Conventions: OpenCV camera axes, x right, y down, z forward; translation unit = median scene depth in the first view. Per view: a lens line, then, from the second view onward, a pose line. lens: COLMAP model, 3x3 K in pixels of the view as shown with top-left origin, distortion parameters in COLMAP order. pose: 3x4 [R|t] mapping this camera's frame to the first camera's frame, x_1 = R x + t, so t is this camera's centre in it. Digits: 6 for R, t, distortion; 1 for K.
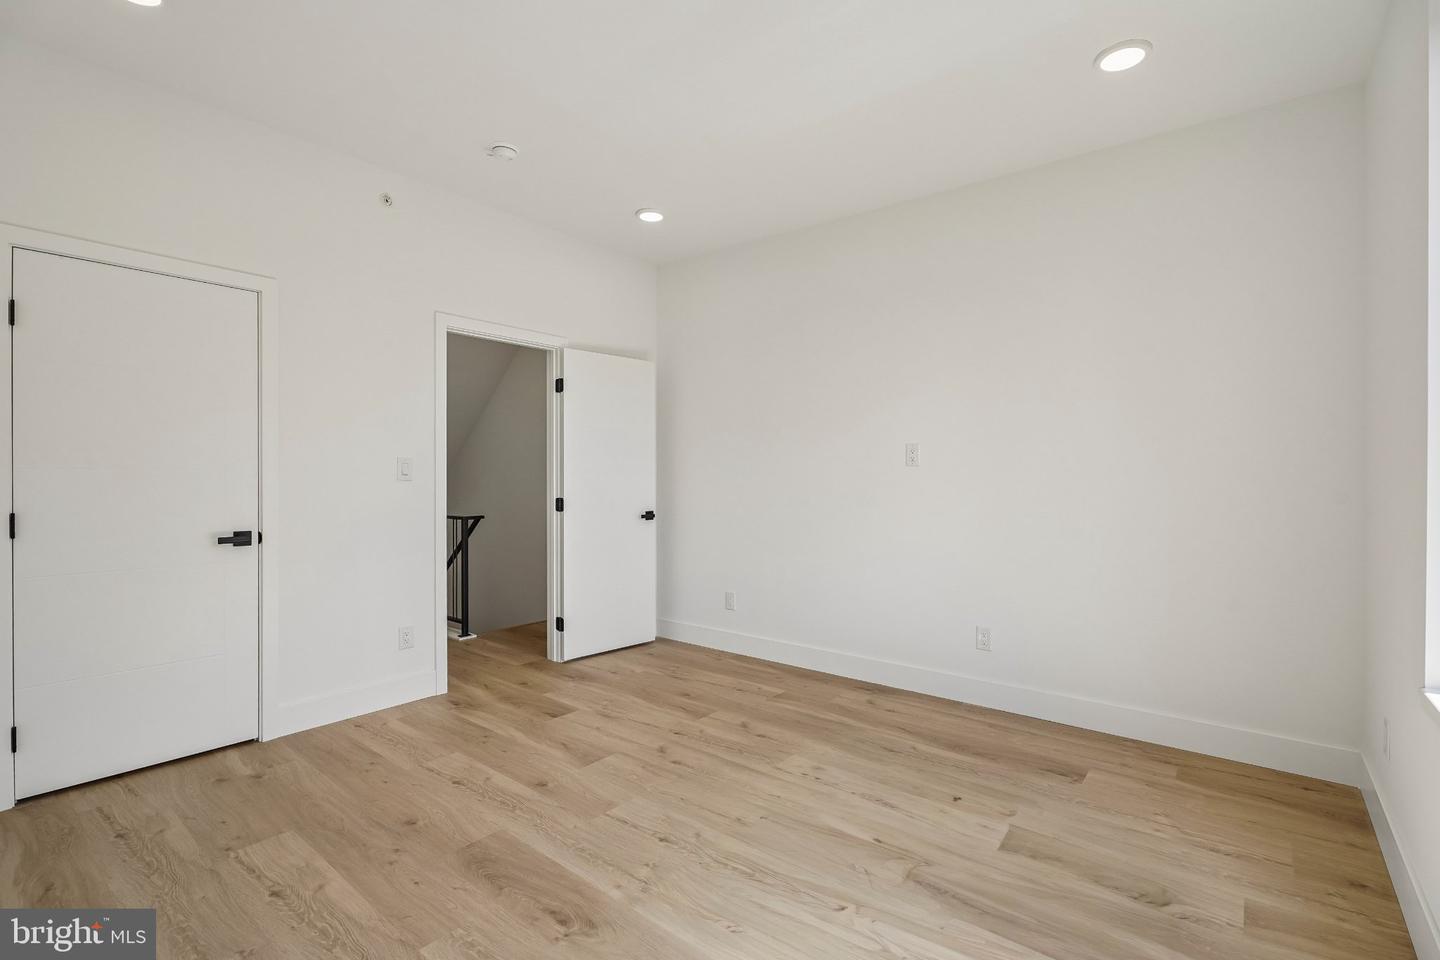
lens RADIAL K [[652.3, 0, 711.5], [0, 652.3, 480.2], [0, 0, 1]] dist [-0.003311, -0.000044]
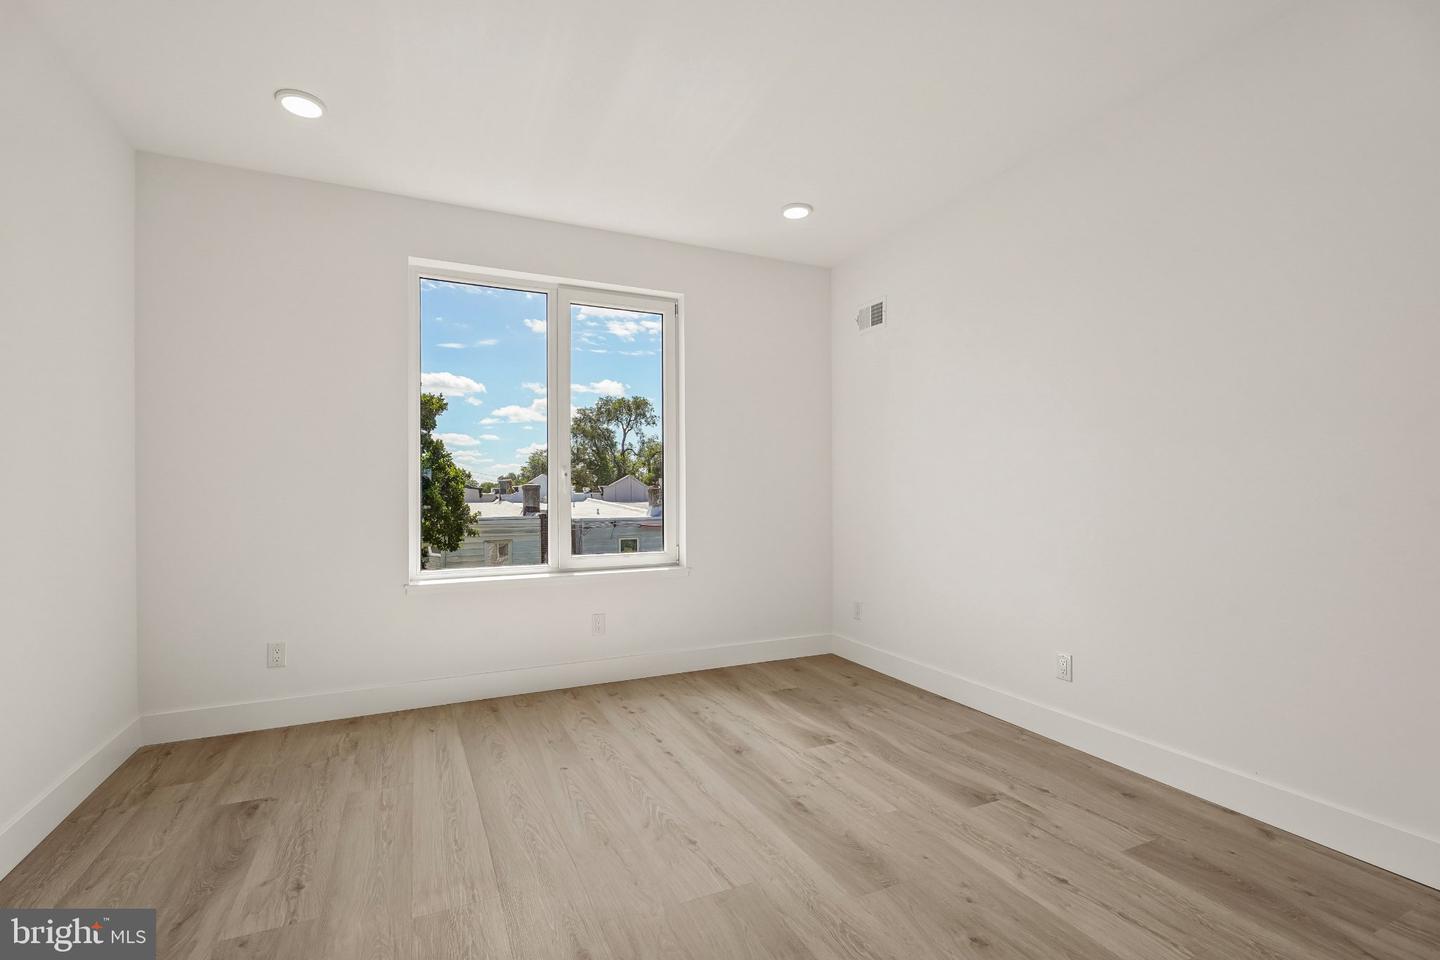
lens RADIAL K [[652.3, 0, 716.9], [0, 652.3, 485.6], [0, 0, 1]] dist [-0.003311, -0.000044]
pose [[-0.906379, 0.005859, 0.422425, -0.528092], [0.005282, 0.999983, -0.002535, 0.005578], [-0.422433, -0.000066, -0.906394, 1.868376]]
